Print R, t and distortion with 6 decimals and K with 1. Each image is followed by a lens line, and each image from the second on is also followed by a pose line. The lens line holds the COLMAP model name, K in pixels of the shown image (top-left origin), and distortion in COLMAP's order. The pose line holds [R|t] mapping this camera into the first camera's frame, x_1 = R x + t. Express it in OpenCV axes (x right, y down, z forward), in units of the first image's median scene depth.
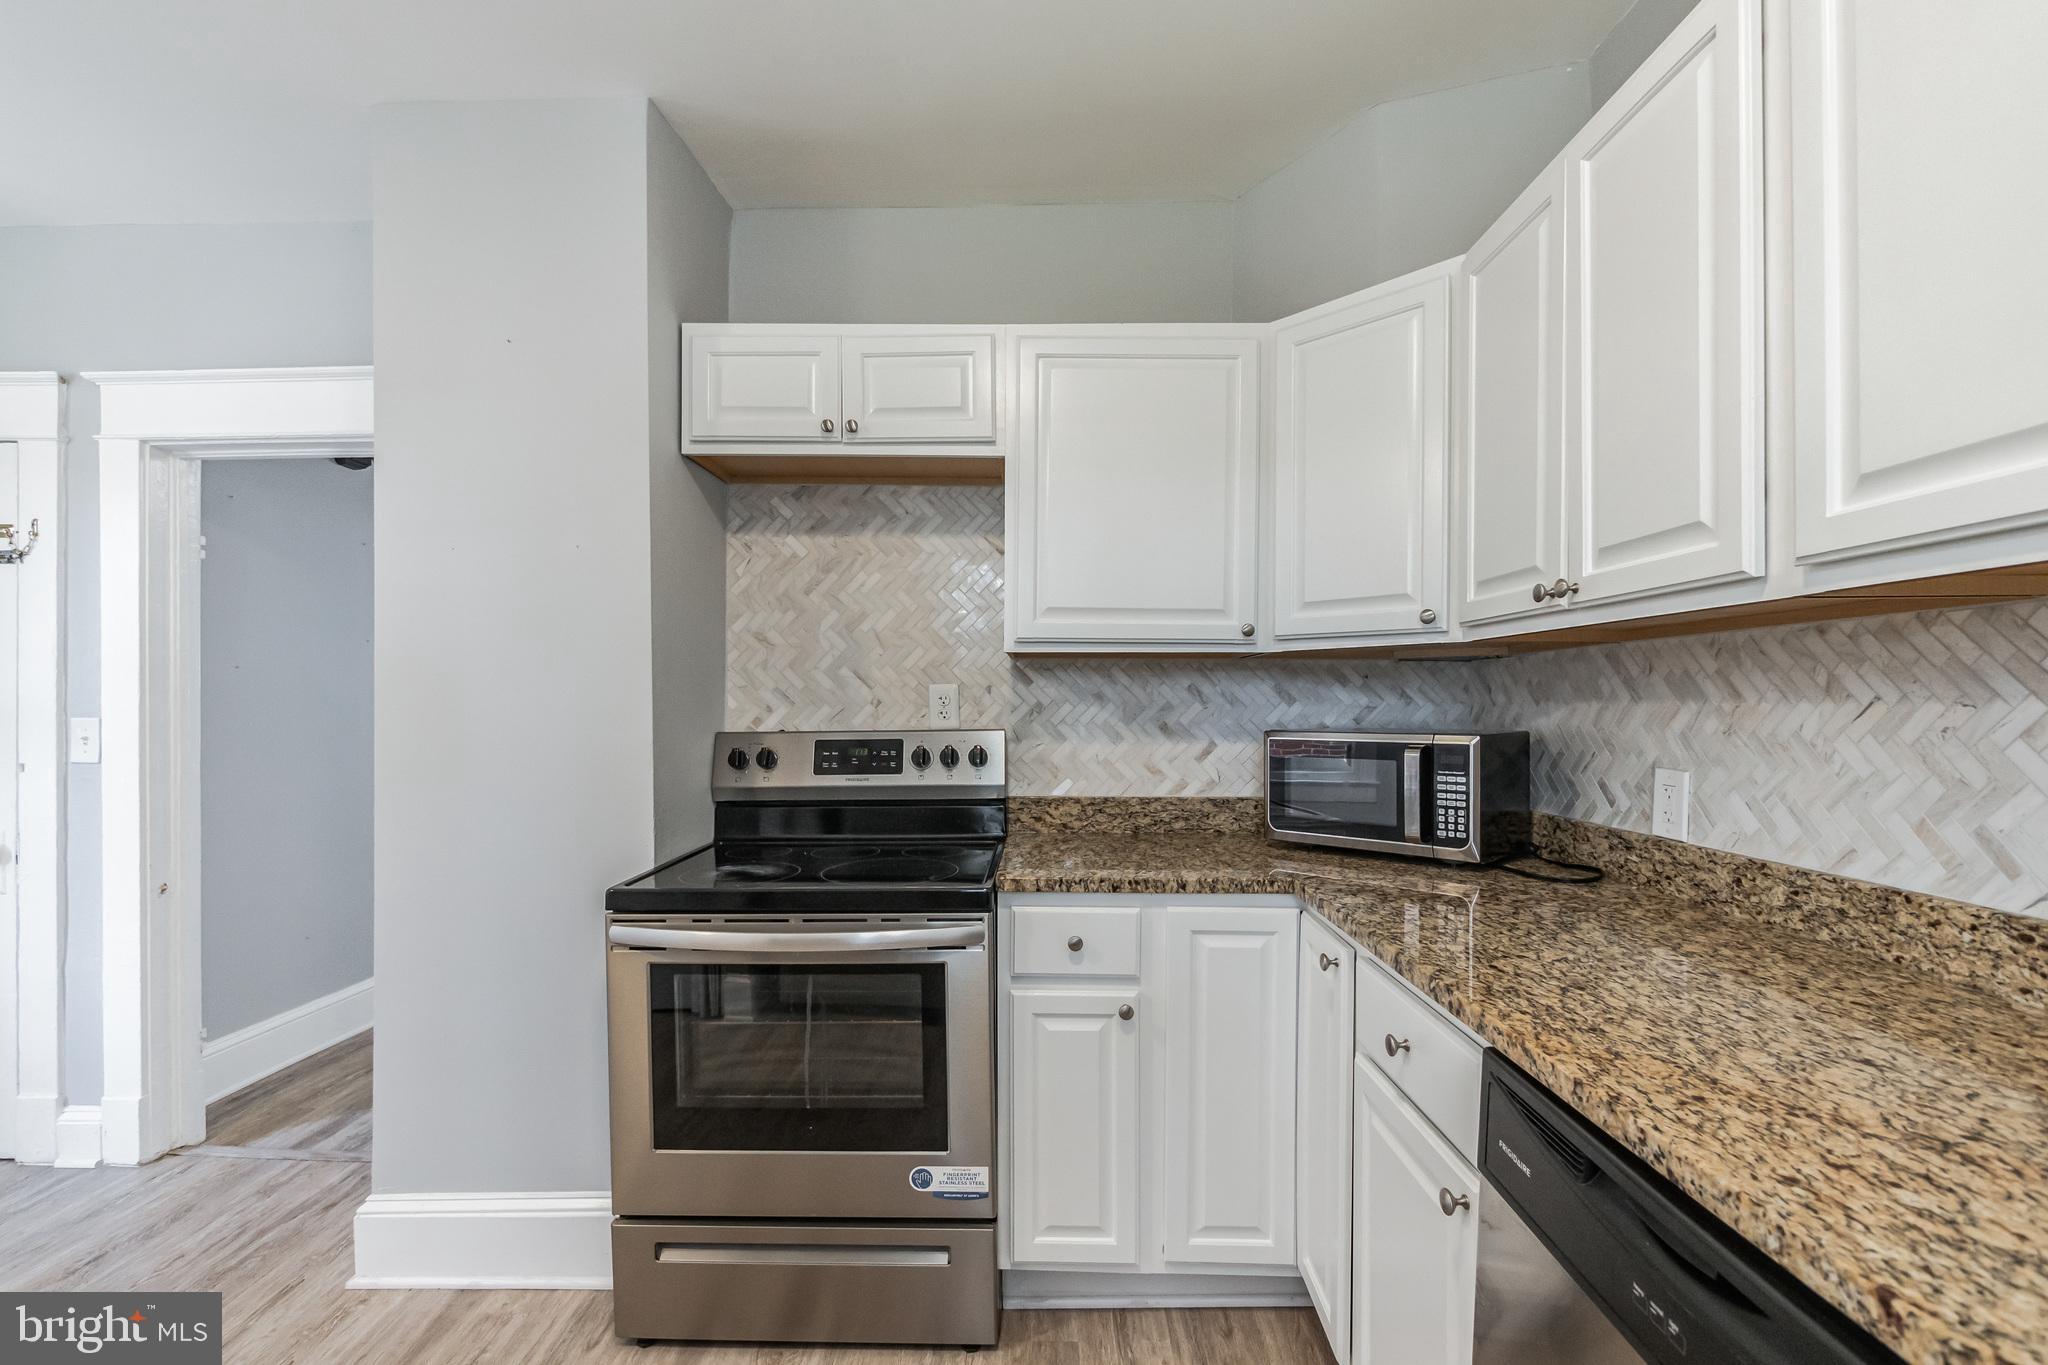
lens RADIAL K [[878.5, 0, 1020.1], [0, 878.5, 699.1], [0, 0, 1]] dist [-0.006795, 0.001755]
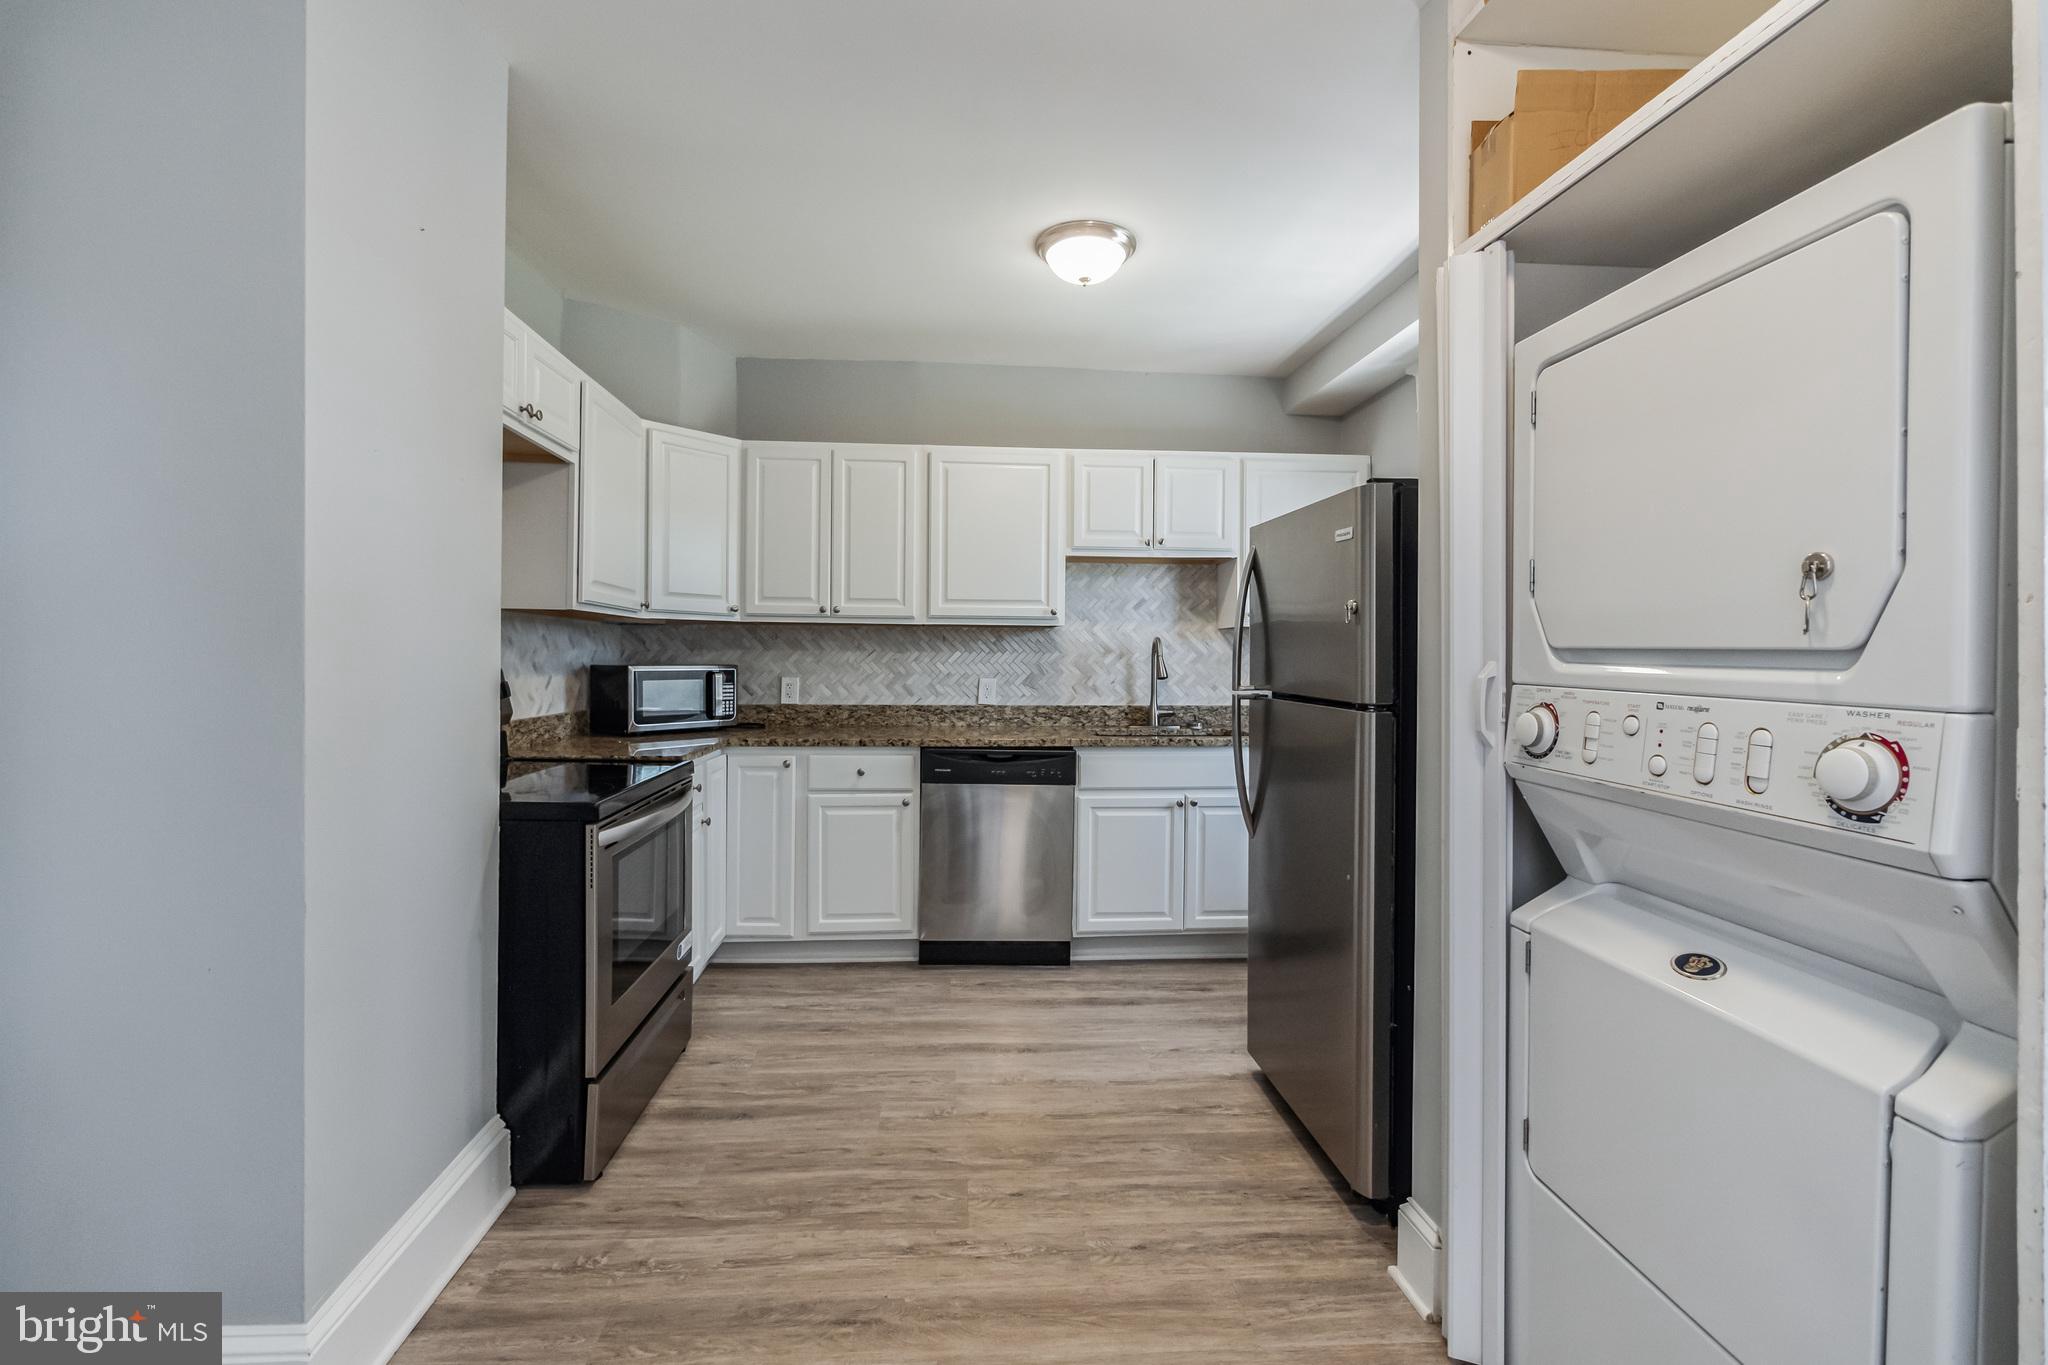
lens RADIAL K [[878.5, 0, 1014.3], [0, 878.5, 667.3], [0, 0, 1]] dist [-0.006795, 0.001755]
pose [[-0.107388, -0.011381, 0.994152, -2.156599], [-0.014253, 0.999849, 0.009907, 0.020779], [-0.994115, -0.013106, -0.107534, 0.727583]]
